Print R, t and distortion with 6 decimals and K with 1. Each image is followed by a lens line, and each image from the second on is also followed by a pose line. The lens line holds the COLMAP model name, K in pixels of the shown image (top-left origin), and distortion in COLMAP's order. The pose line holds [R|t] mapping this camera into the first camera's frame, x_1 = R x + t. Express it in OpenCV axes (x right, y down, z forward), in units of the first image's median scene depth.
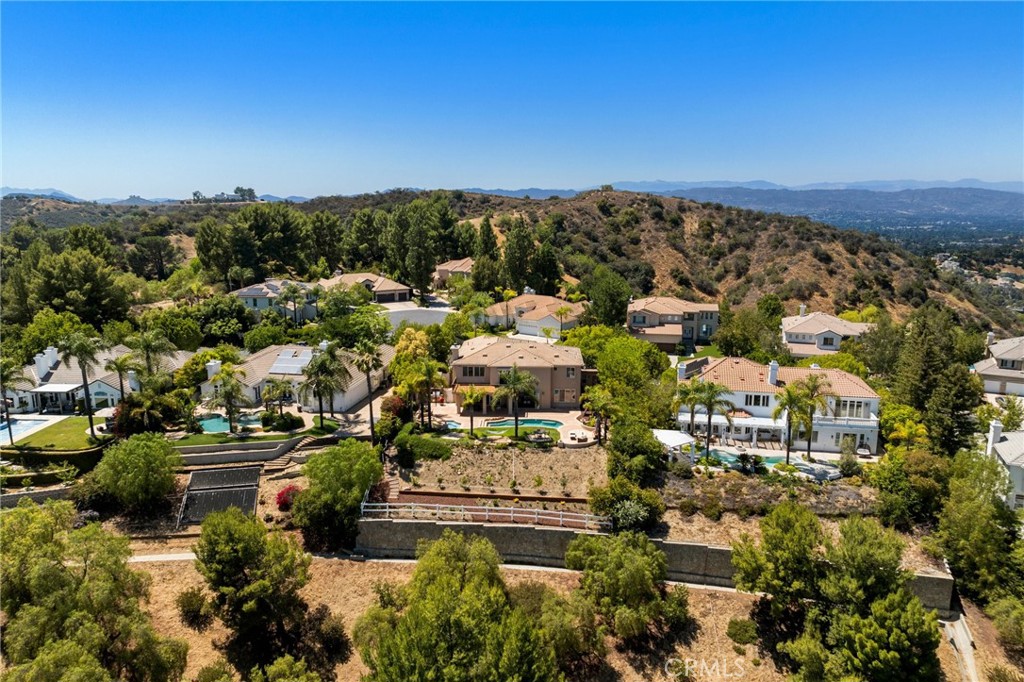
lens RADIAL K [[718.5, 0, 511.8], [0, 718.5, 337.9], [0, 0, 1]] dist [-0.057250, 0.026405]
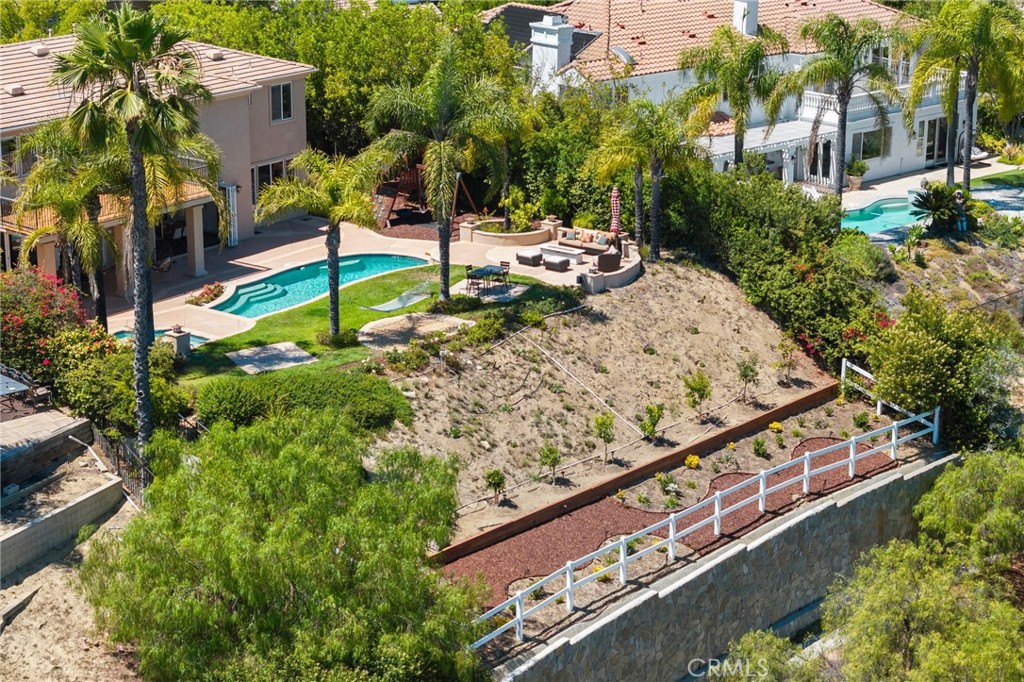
lens RADIAL K [[2068.3, 0, 512.2], [0, 2068.3, 340.6], [0, 0, 1]] dist [-0.131156, 0.000000]
pose [[0.593412, -0.236495, 0.769371, -0.622127], [0.154718, 0.971551, 0.179309, 0.006677], [-0.789889, 0.012631, 0.613120, 0.462858]]
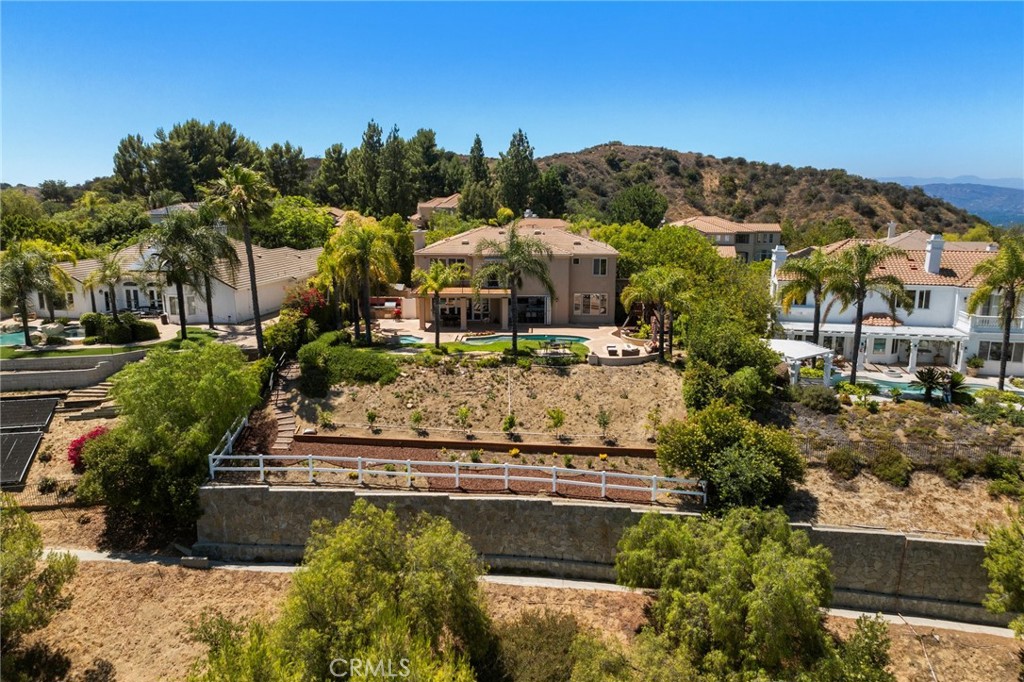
lens RADIAL K [[718.5, 0, 511.6], [0, 718.5, 341.5], [0, 0, 1]] dist [-0.057250, 0.026405]
pose [[0.999996, -0.001731, 0.002371, 0.002715], [0.001712, 0.999964, 0.008327, 0.124840], [-0.002385, -0.008323, 0.999963, 0.419373]]
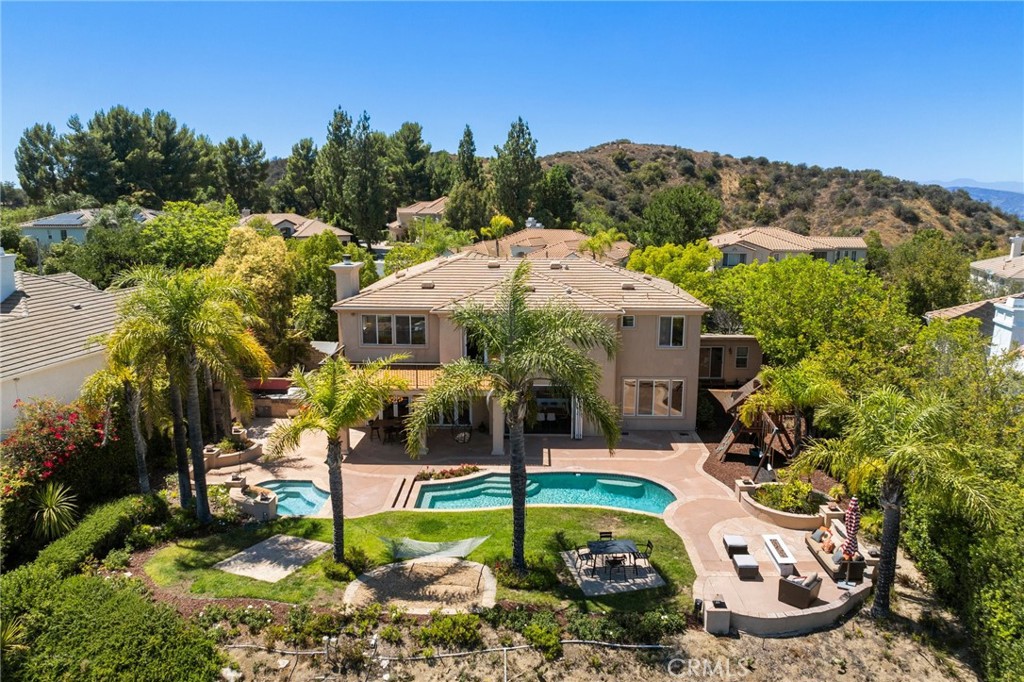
lens RADIAL K [[718.5, 0, 511.0], [0, 718.5, 339.0], [0, 0, 1]] dist [-0.057250, 0.026405]
pose [[0.999986, -0.001208, 0.005072, 0.002641], [0.001202, 0.999999, 0.001210, 0.058570], [-0.005073, -0.001204, 0.999986, 0.749564]]
